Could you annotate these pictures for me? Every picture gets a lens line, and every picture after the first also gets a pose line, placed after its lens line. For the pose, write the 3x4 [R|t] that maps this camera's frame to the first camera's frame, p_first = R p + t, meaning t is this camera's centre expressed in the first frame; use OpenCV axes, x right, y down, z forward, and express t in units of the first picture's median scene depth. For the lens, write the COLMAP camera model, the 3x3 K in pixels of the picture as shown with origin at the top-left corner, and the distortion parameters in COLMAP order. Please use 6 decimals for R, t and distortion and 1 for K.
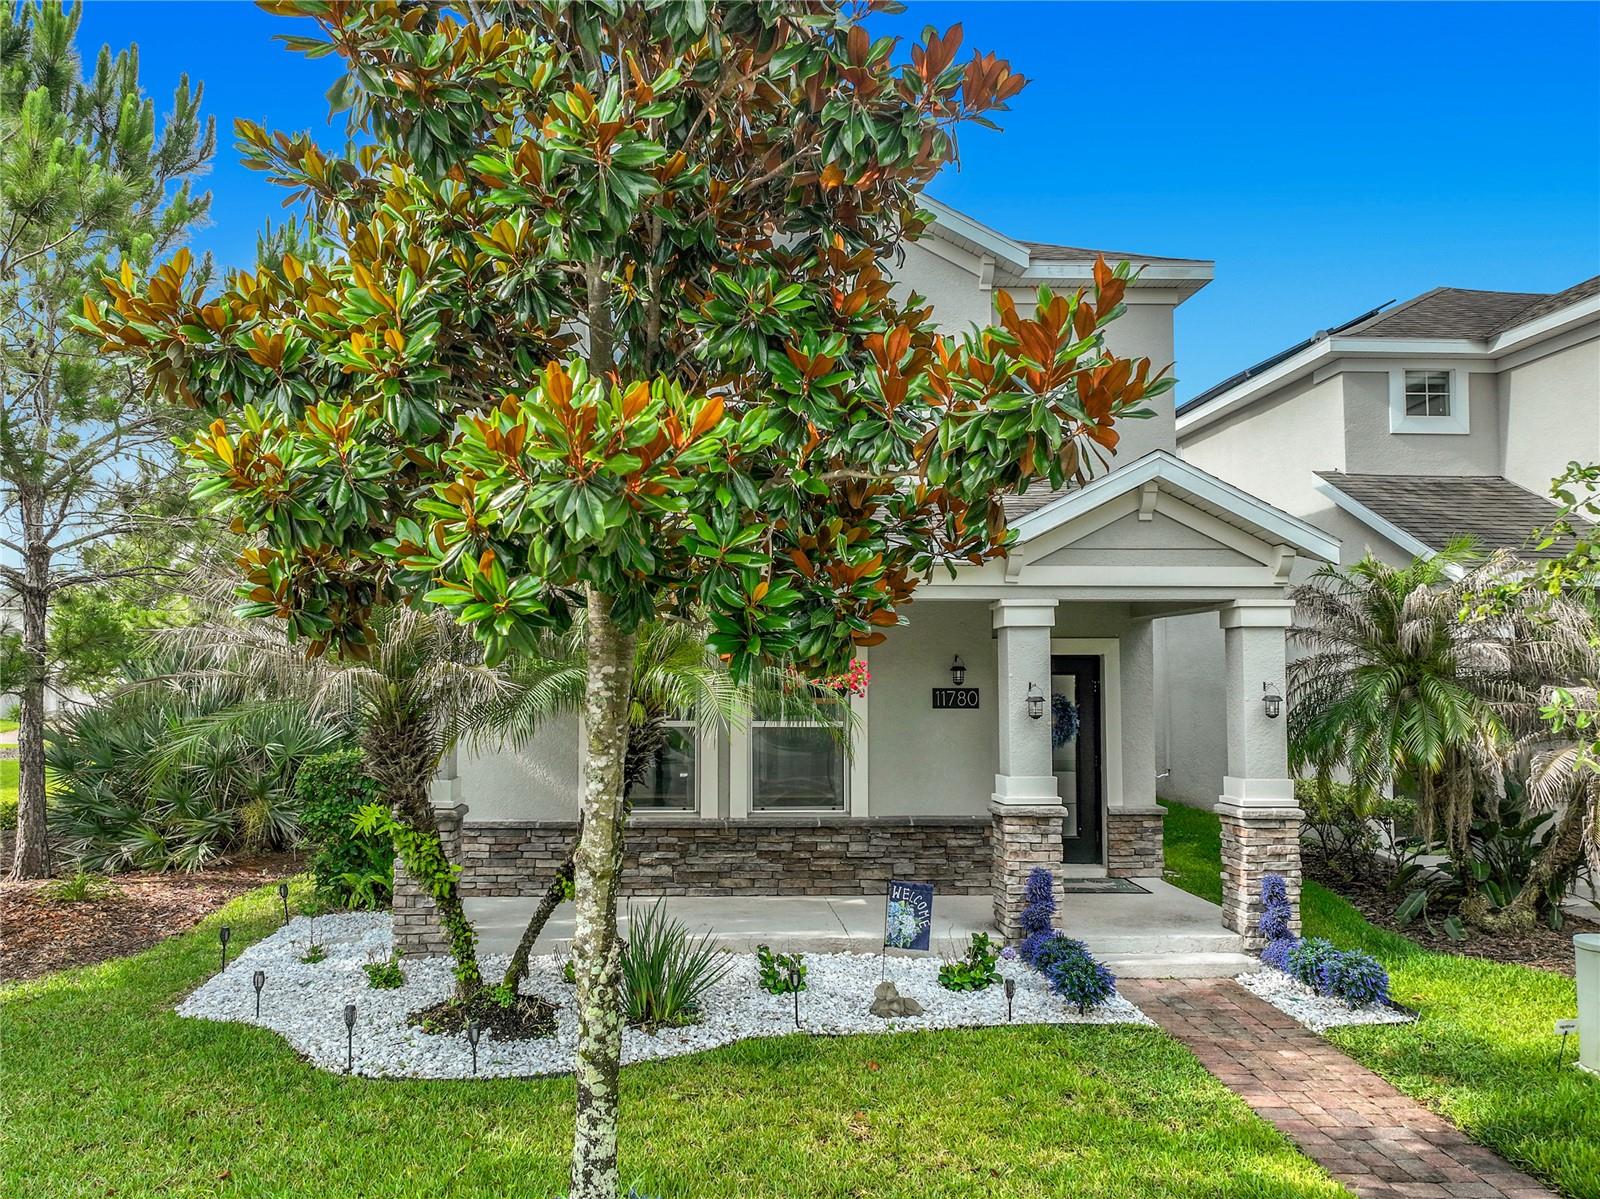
lens RADIAL K [[1151.8, 0, 803.2], [0, 1151.8, 615.9], [0, 0, 1]] dist [0.000914, 0.016230]
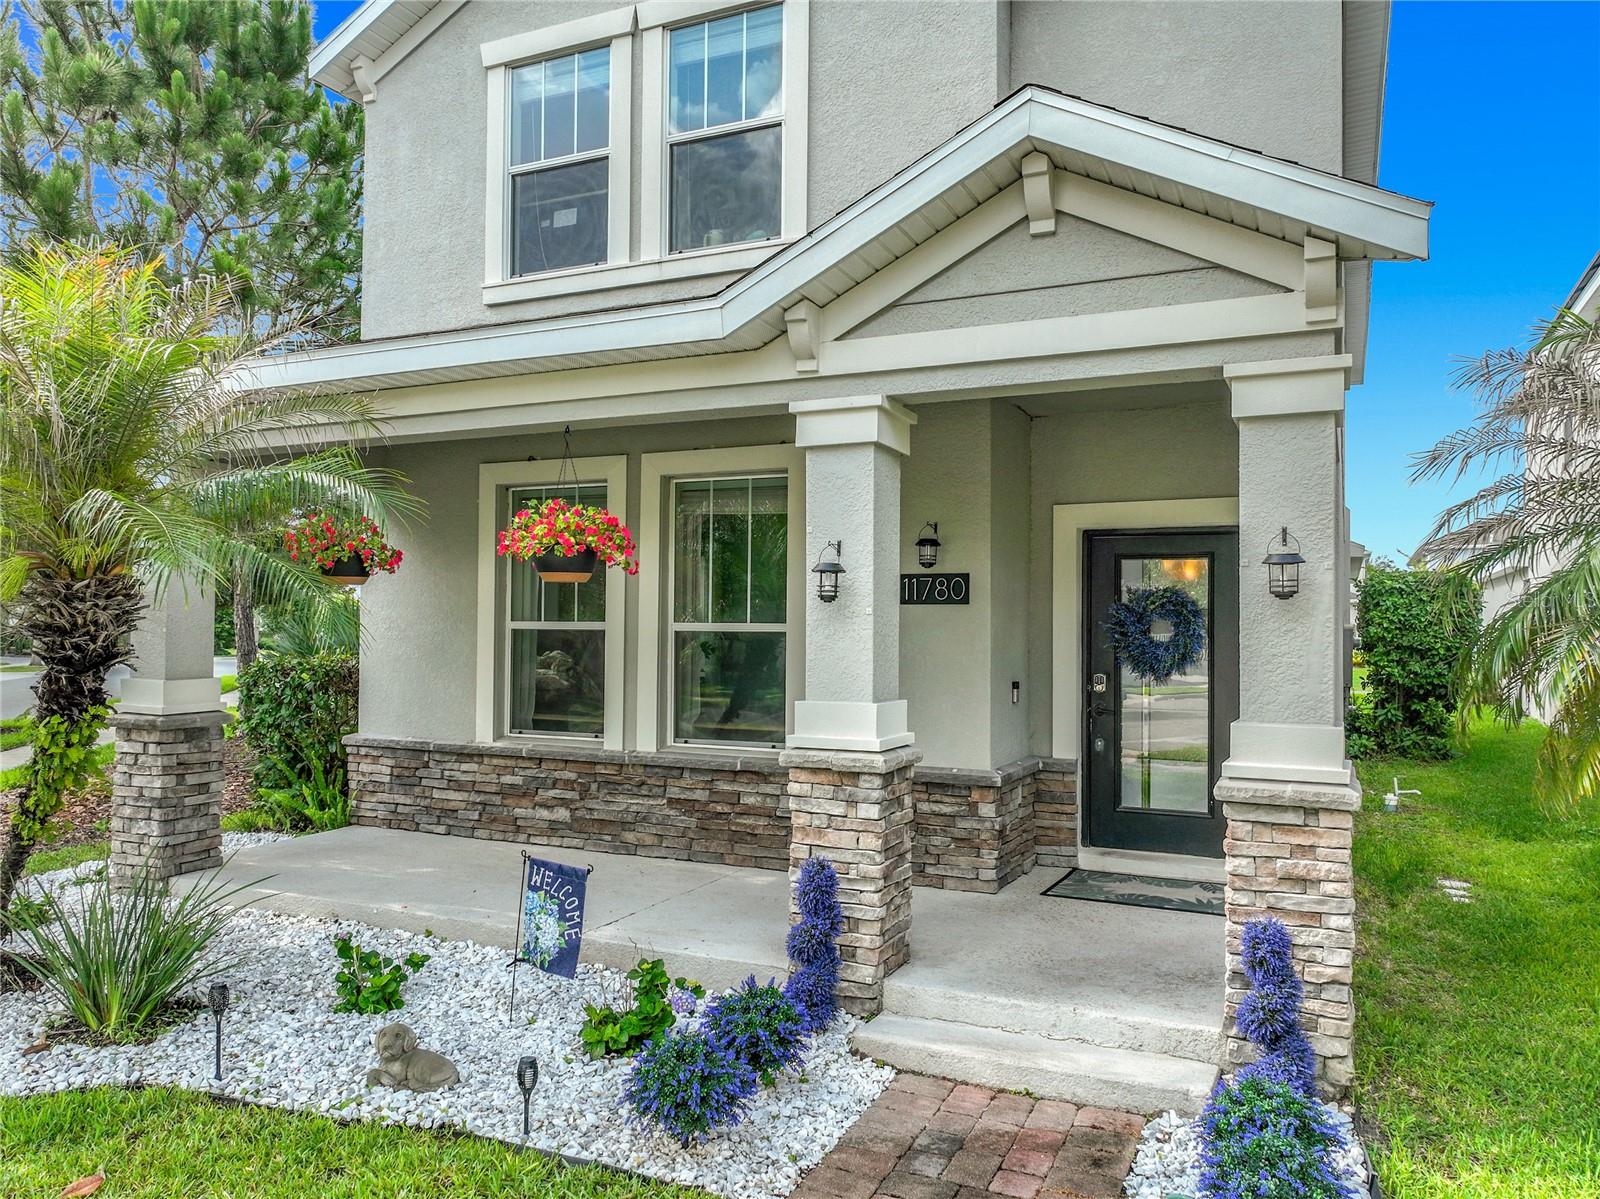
lens RADIAL K [[1138.2, 0, 800.0], [0, 1138.2, 599.5], [0, 0, 1]] dist [0.004571, 0.000224]
pose [[0.893479, -0.005107, -0.449075, 0.454294], [0.021176, 0.999302, 0.030767, 0.071703], [0.448605, -0.036999, 0.892964, 0.494974]]
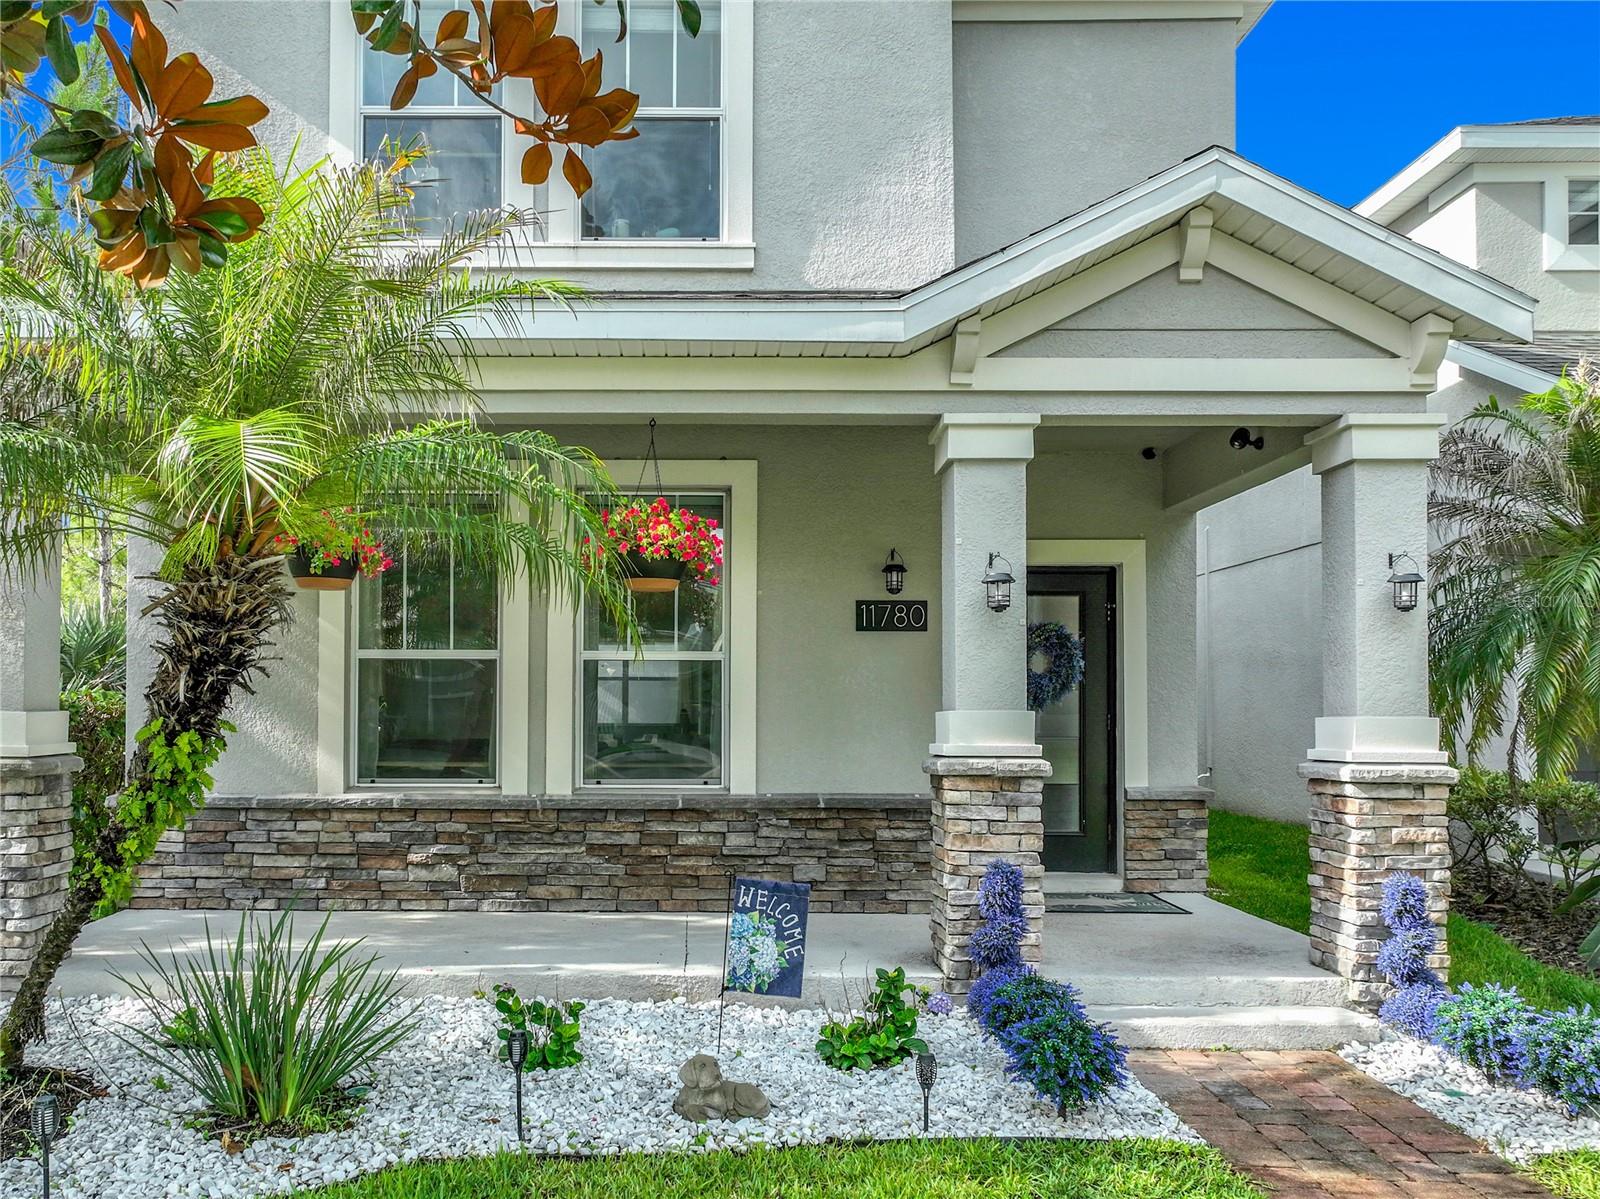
lens RADIAL K [[1274.2, 0, 748.5], [0, 1274.2, 673.8], [0, 0, 1]] dist [0.004340, 0.010656]
pose [[0.999301, 0.001430, -0.037366, 0.100117], [-0.000009, 0.999277, 0.038013, 0.098372], [0.037394, -0.037986, 0.998578, 0.347958]]
